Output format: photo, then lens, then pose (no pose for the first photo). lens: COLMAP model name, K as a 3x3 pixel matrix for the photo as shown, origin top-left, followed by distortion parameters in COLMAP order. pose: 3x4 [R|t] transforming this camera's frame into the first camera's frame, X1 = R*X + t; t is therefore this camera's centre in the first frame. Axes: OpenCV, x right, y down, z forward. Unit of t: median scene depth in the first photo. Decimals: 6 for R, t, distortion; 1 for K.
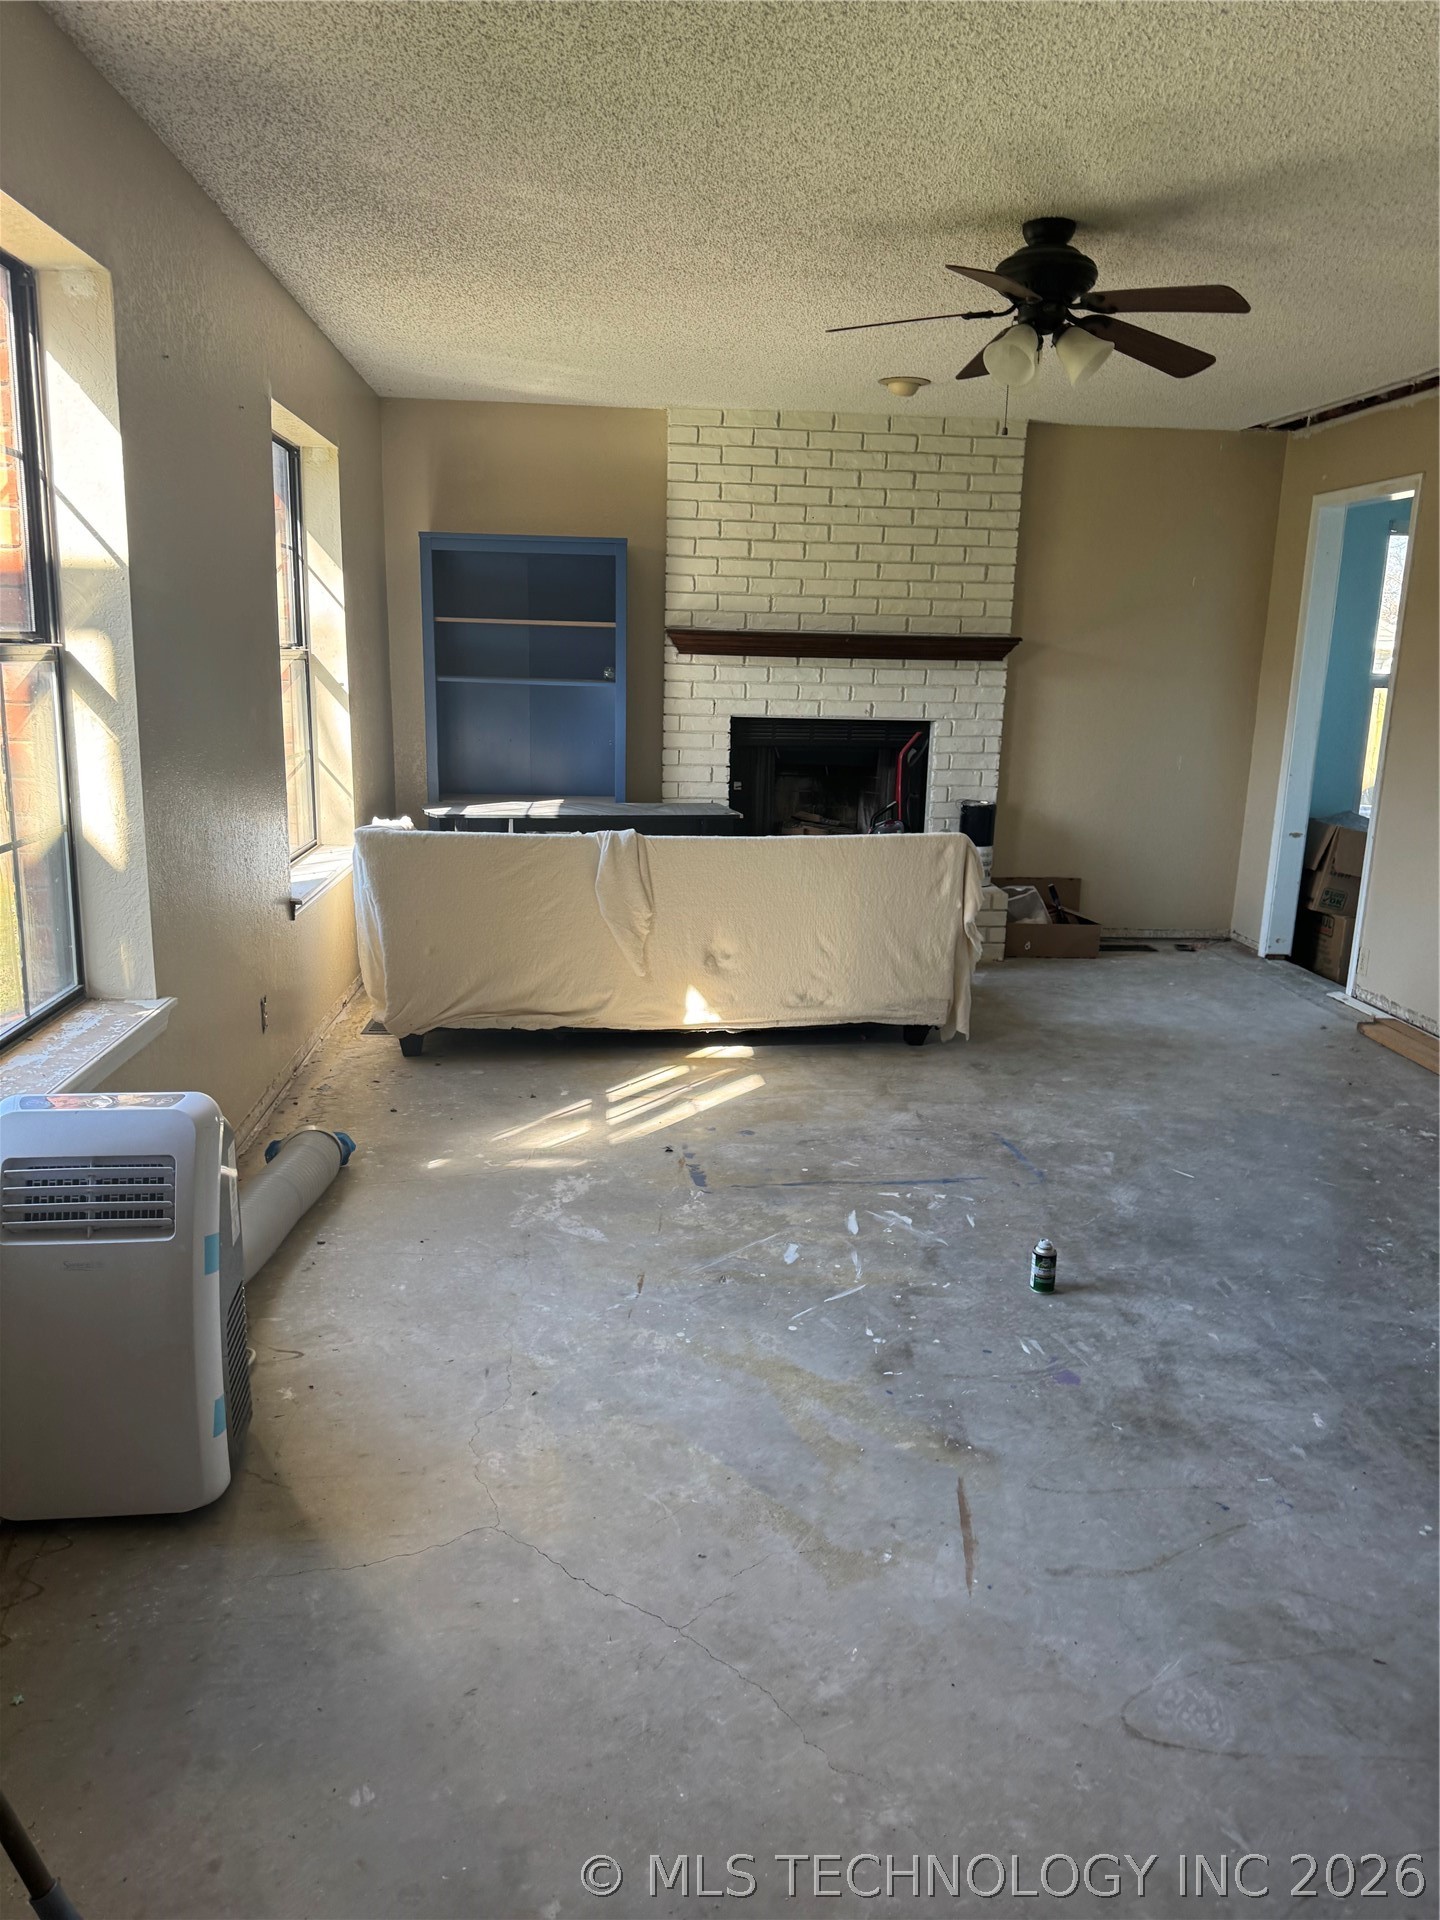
lens RADIAL K [[1318.8, 0, 717.9], [0, 1318.8, 965.4], [0, 0, 1]] dist [0.000890, -0.016590]
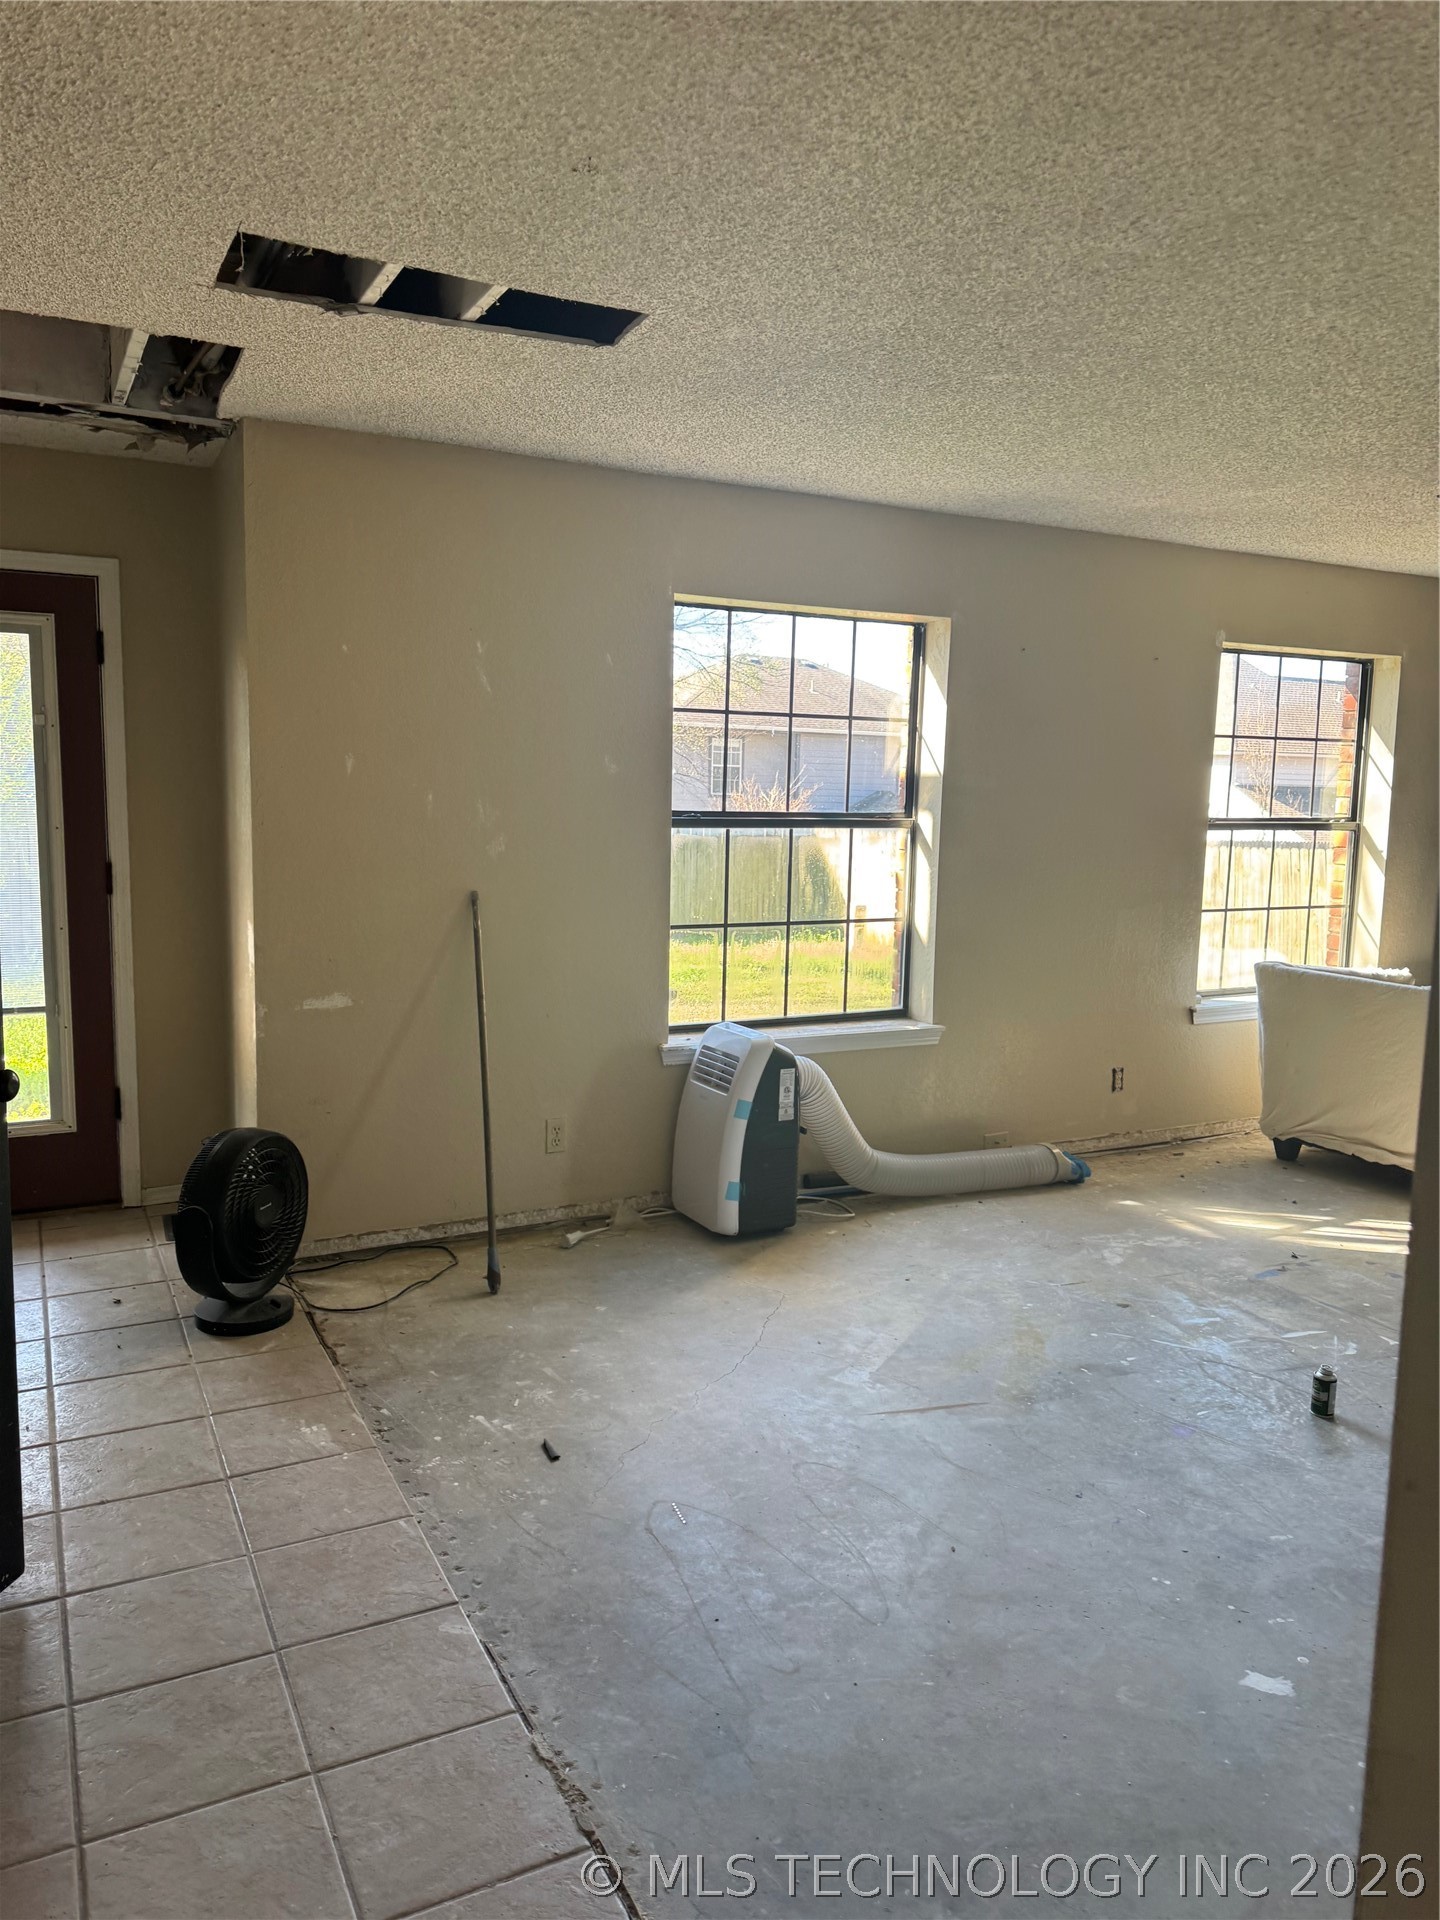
lens RADIAL K [[1318.8, 0, 714.1], [0, 1318.8, 957.9], [0, 0, 1]] dist [0.000890, -0.016590]
pose [[0.356960, 0.095211, -0.929255, 0.904700], [-0.215997, 0.976245, 0.017054, -0.023061], [0.908804, 0.194629, 0.369046, 0.094677]]
